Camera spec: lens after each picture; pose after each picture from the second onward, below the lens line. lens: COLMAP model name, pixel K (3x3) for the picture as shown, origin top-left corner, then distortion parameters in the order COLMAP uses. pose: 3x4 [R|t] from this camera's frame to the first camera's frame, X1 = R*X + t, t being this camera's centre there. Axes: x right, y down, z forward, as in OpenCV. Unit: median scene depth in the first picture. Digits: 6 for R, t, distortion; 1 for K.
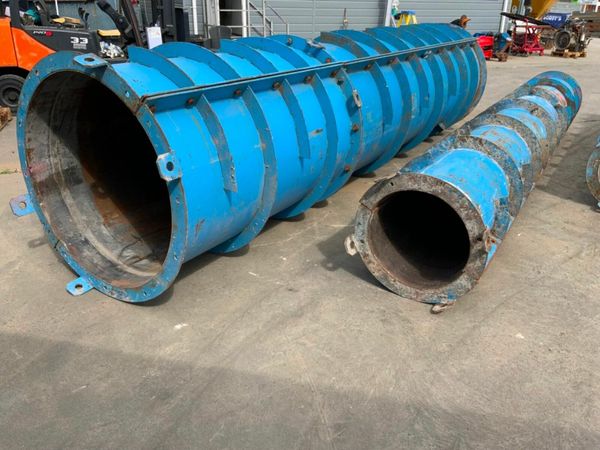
lens RADIAL K [[492.8, 0, 302.5], [0, 492.8, 227.6], [0, 0, 1]] dist [0.073493, -0.139549]
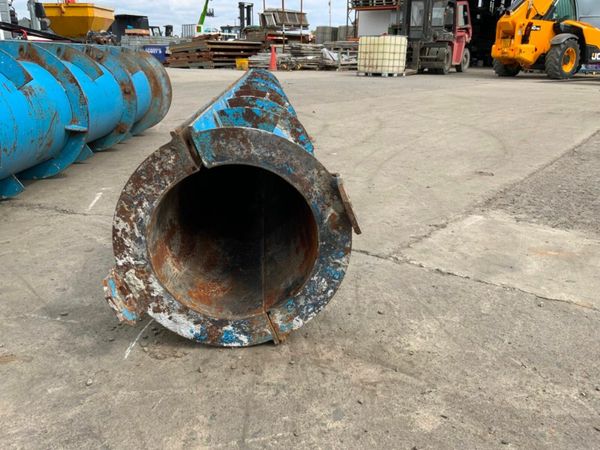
lens RADIAL K [[492.8, 0, 294.6], [0, 492.8, 227.4], [0, 0, 1]] dist [0.073493, -0.139549]
pose [[0.838927, -0.182815, 0.512621, 1.791611], [0.229196, 0.972975, -0.028099, -0.158604], [-0.493630, 0.141064, 0.858155, 1.142546]]
